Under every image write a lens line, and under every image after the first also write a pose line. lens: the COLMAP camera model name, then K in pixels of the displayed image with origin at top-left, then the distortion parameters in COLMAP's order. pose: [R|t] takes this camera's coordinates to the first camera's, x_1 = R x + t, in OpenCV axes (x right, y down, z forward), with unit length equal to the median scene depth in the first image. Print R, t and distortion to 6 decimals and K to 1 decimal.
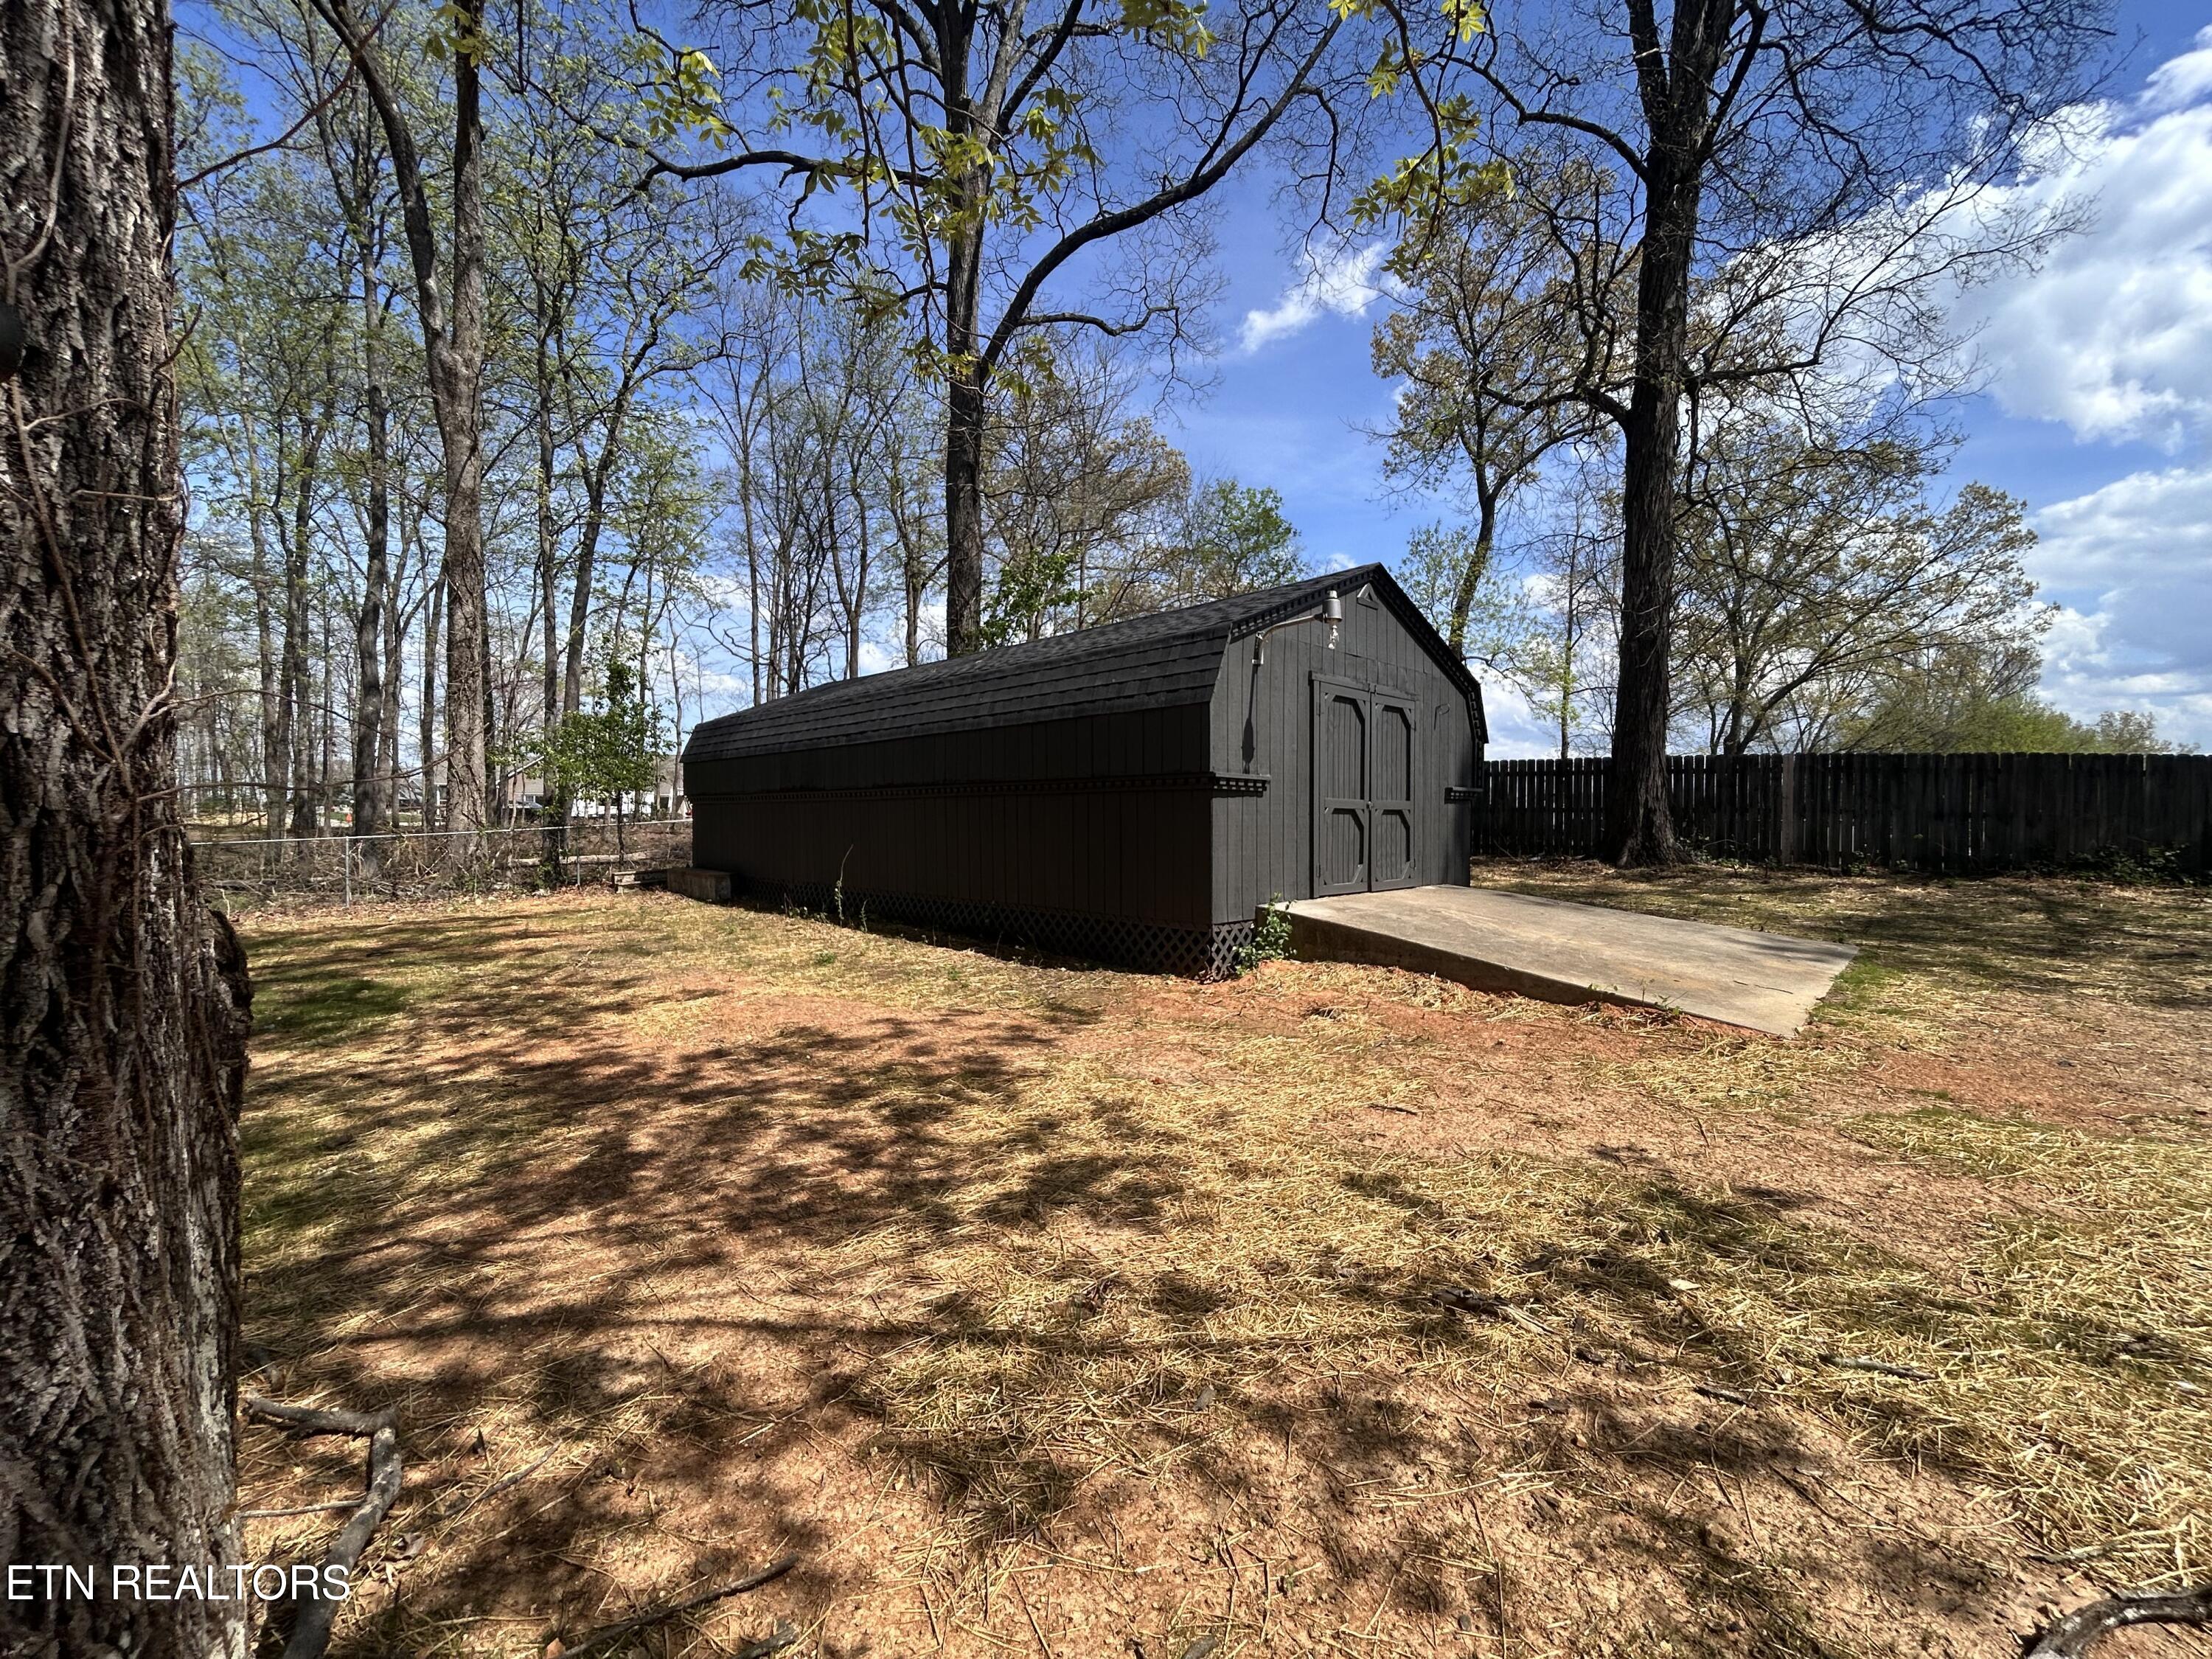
lens RADIAL K [[898.0, 0, 1104.0], [0, 898.0, 822.4], [0, 0, 1]] dist [0.001105, 0.000389]
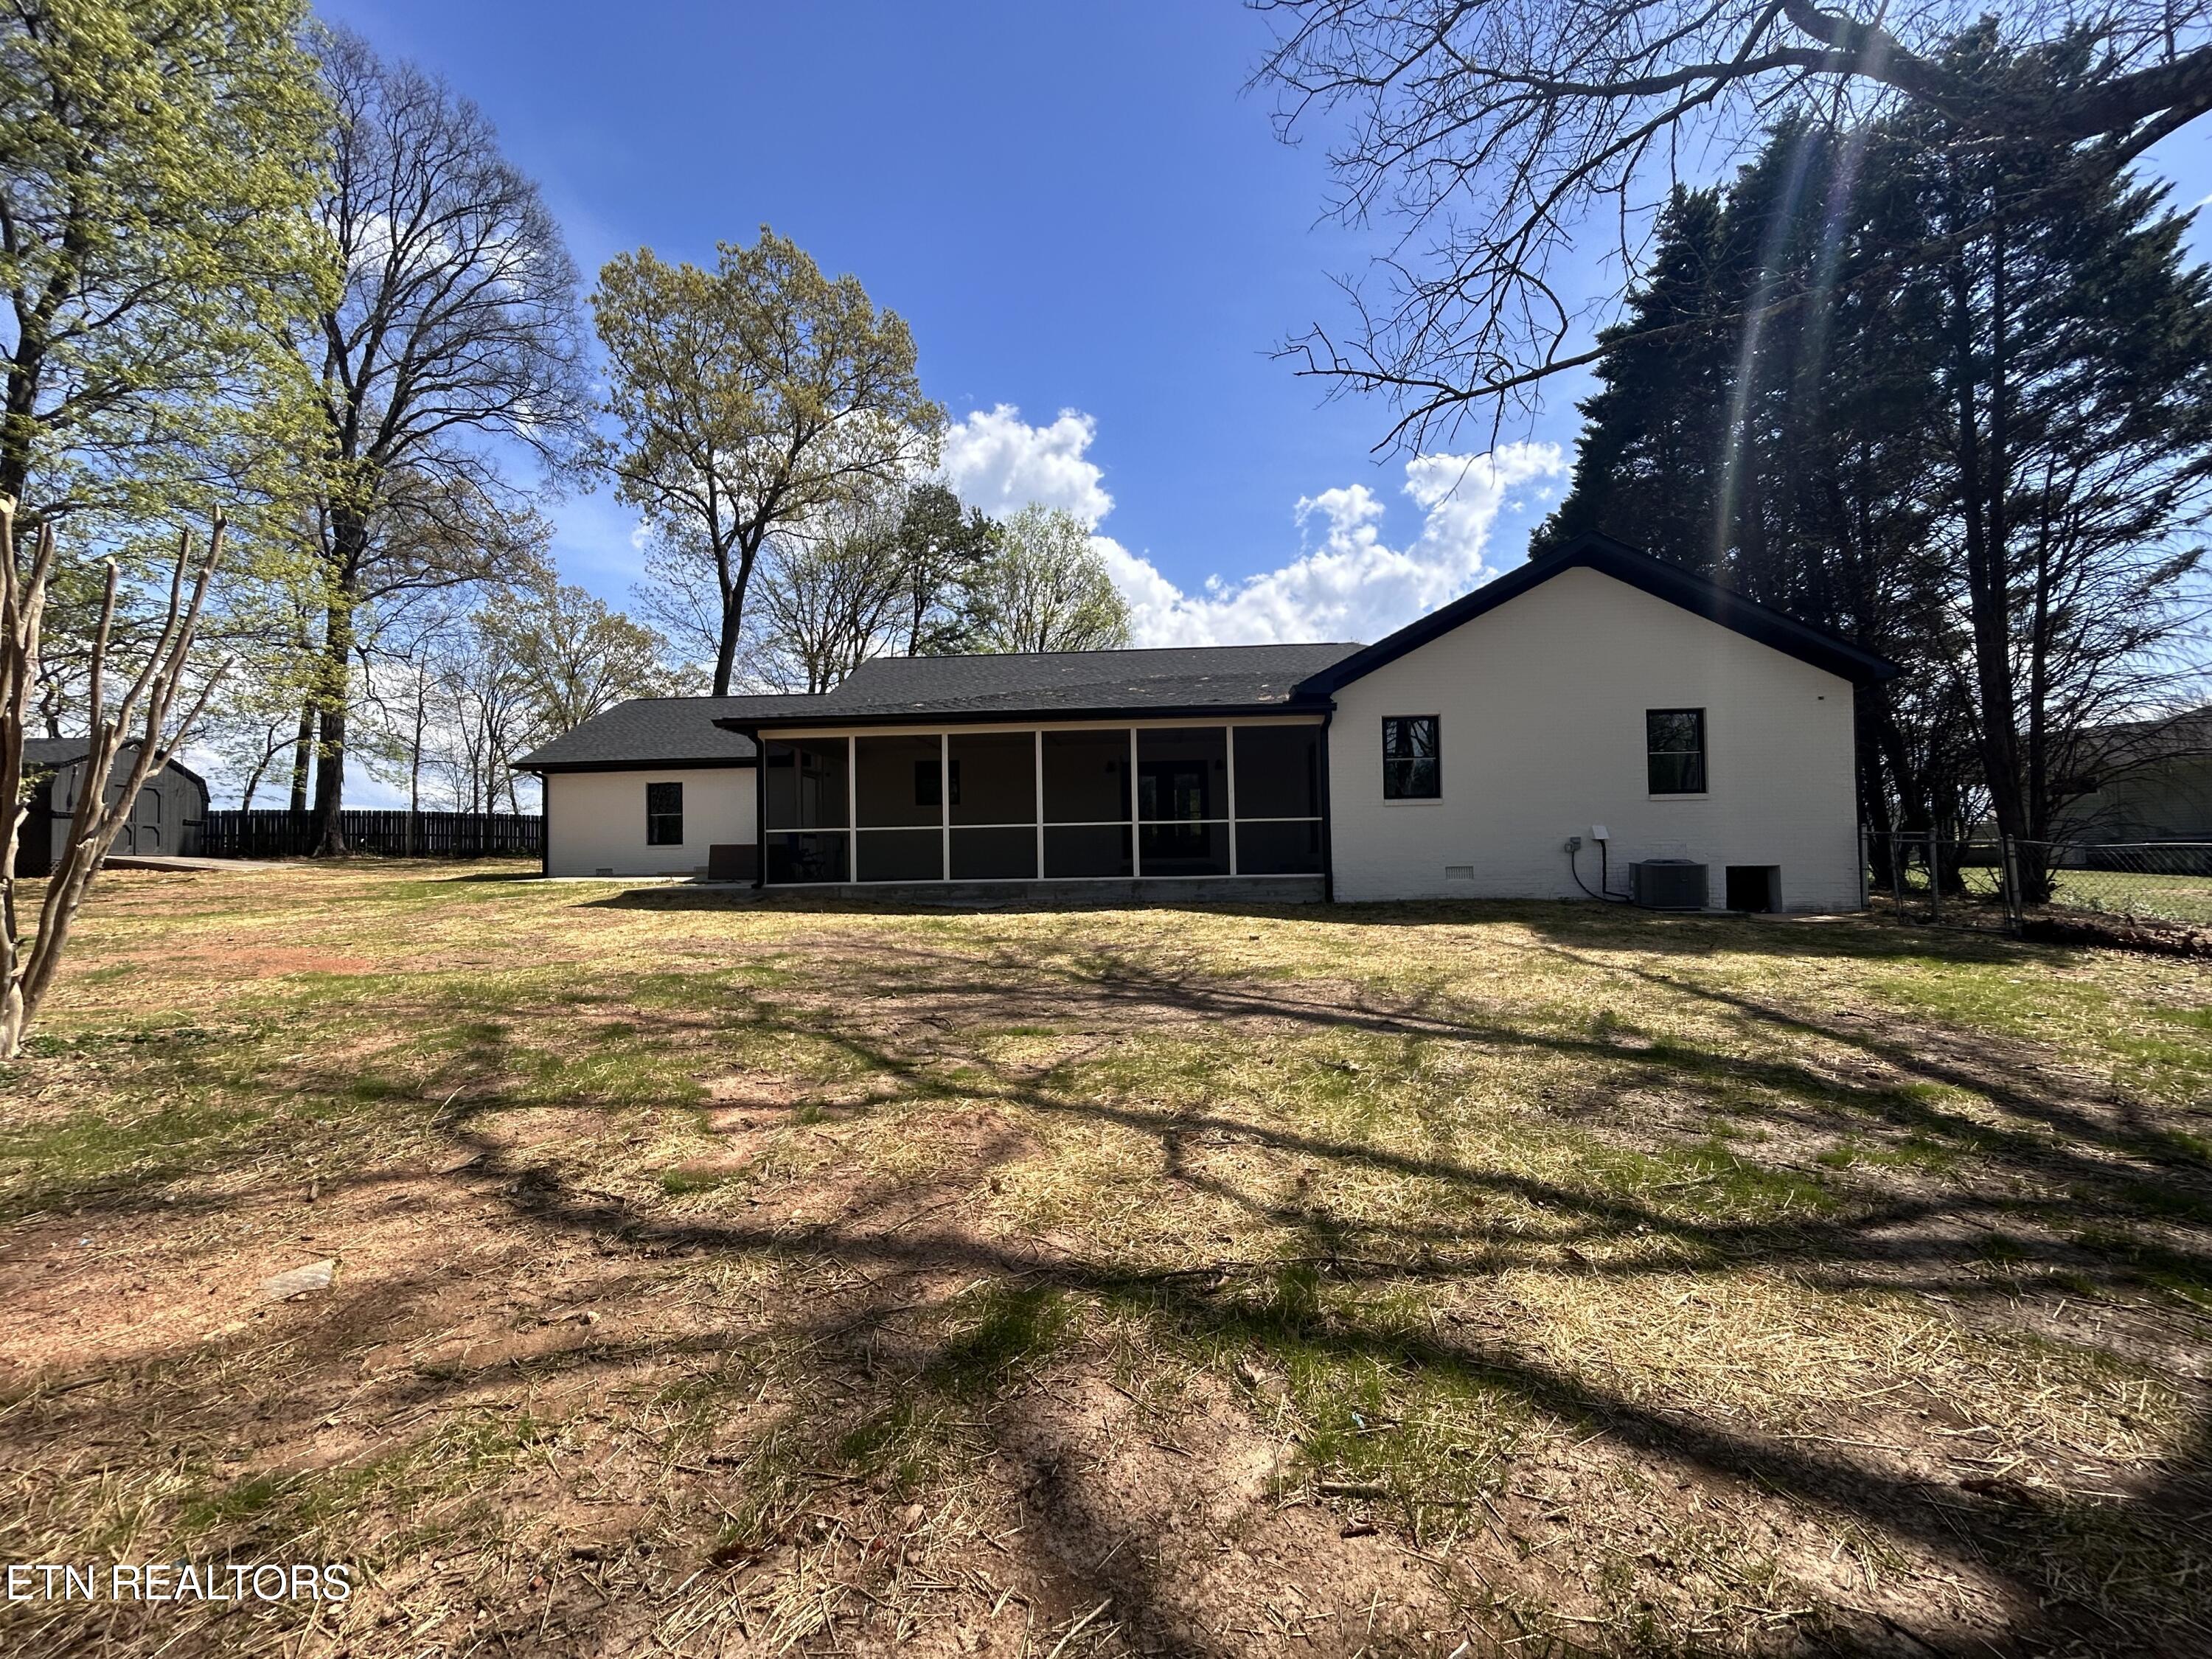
lens RADIAL K [[898.0, 0, 1097.4], [0, 898.0, 819.4], [0, 0, 1]] dist [0.001105, 0.000389]
pose [[0.531605, 0.010873, 0.846922, -0.300738], [0.042678, 0.998304, -0.039605, 0.125603], [-0.845916, 0.057199, 0.530240, -1.884518]]
